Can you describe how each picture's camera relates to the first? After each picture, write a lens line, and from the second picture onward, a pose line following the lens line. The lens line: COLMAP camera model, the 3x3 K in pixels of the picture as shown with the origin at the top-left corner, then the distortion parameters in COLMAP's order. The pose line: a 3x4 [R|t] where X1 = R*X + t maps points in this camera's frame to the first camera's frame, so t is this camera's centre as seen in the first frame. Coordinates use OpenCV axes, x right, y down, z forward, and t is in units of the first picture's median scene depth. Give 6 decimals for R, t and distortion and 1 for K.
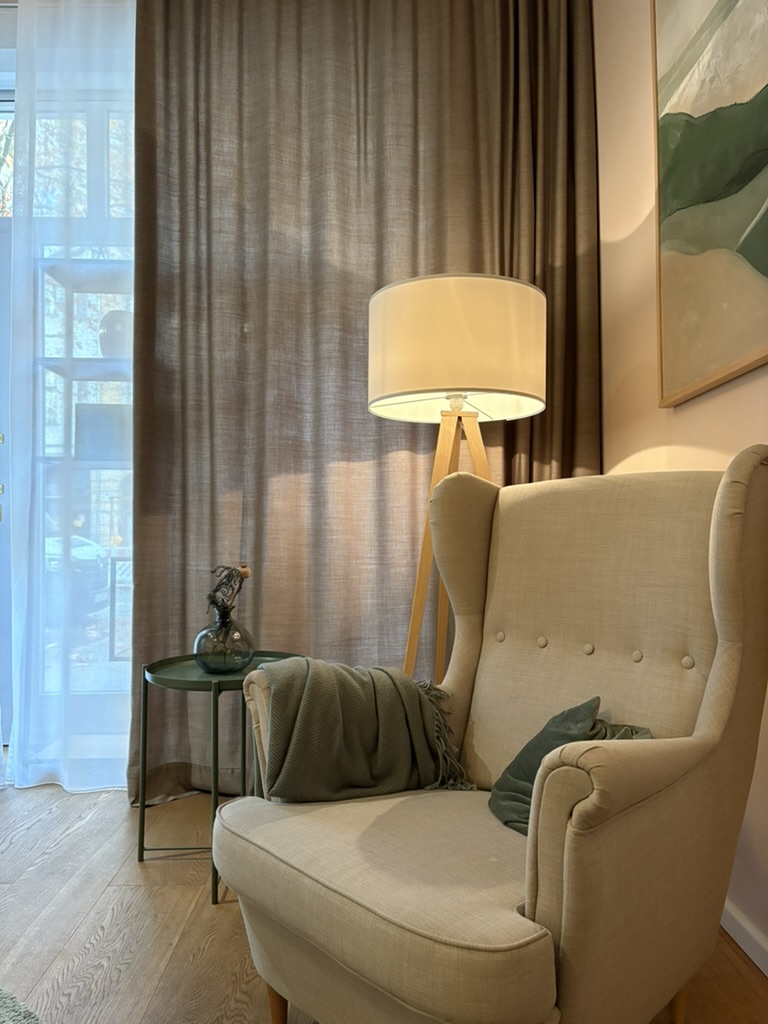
lens RADIAL K [[761.3, 0, 382.5], [0, 761.3, 518.9], [0, 0, 1]] dist [0.004321, 0.000583]
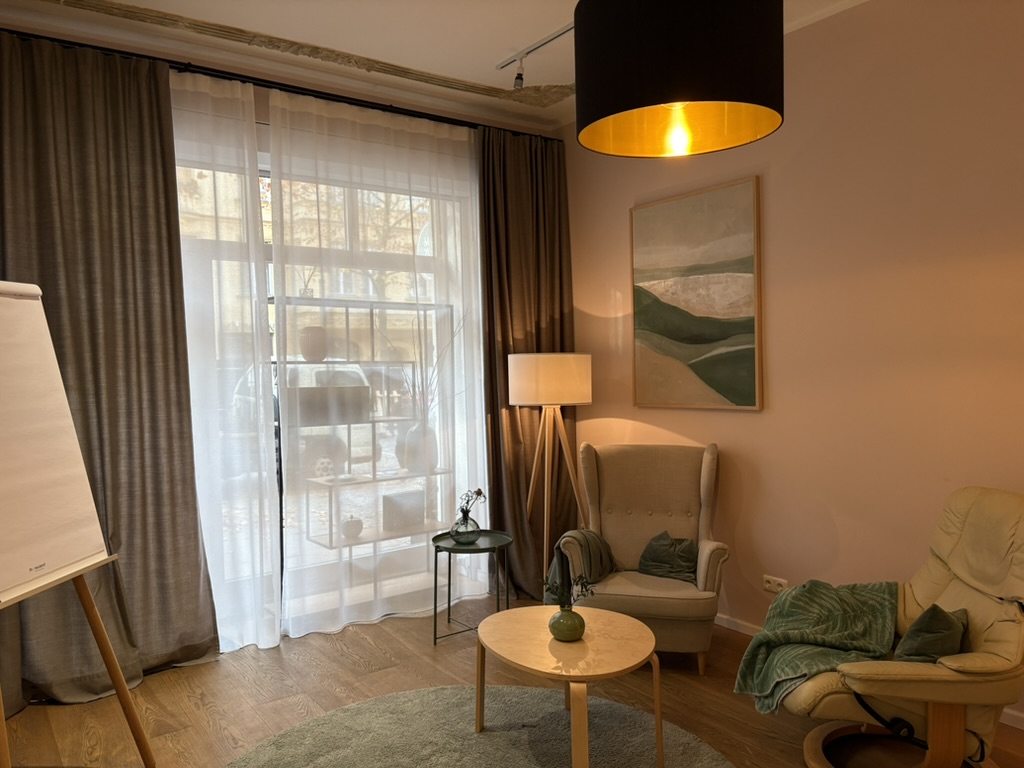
lens RADIAL K [[761.3, 0, 512.6], [0, 761.3, 379.0], [0, 0, 1]] dist [0.004321, 0.000583]
pose [[0.819354, -0.011501, 0.573173, -1.268192], [-0.001120, 0.999765, 0.021663, -0.276284], [-0.573287, -0.018392, 0.819148, -0.704319]]
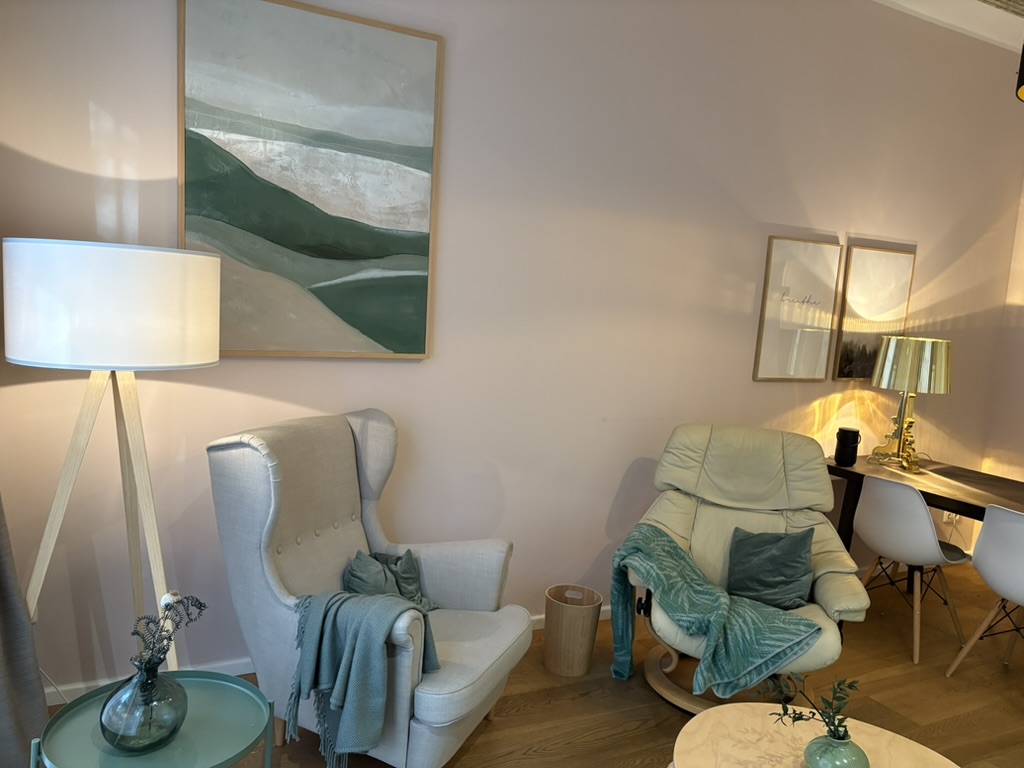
lens RADIAL K [[761.3, 0, 512.2], [0, 761.3, 386.9], [0, 0, 1]] dist [0.004321, 0.000583]
pose [[-0.463301, -0.132886, 0.876181, -1.017669], [-0.080793, 0.990910, 0.107565, -0.273989], [-0.882511, -0.020955, -0.469825, 1.076319]]
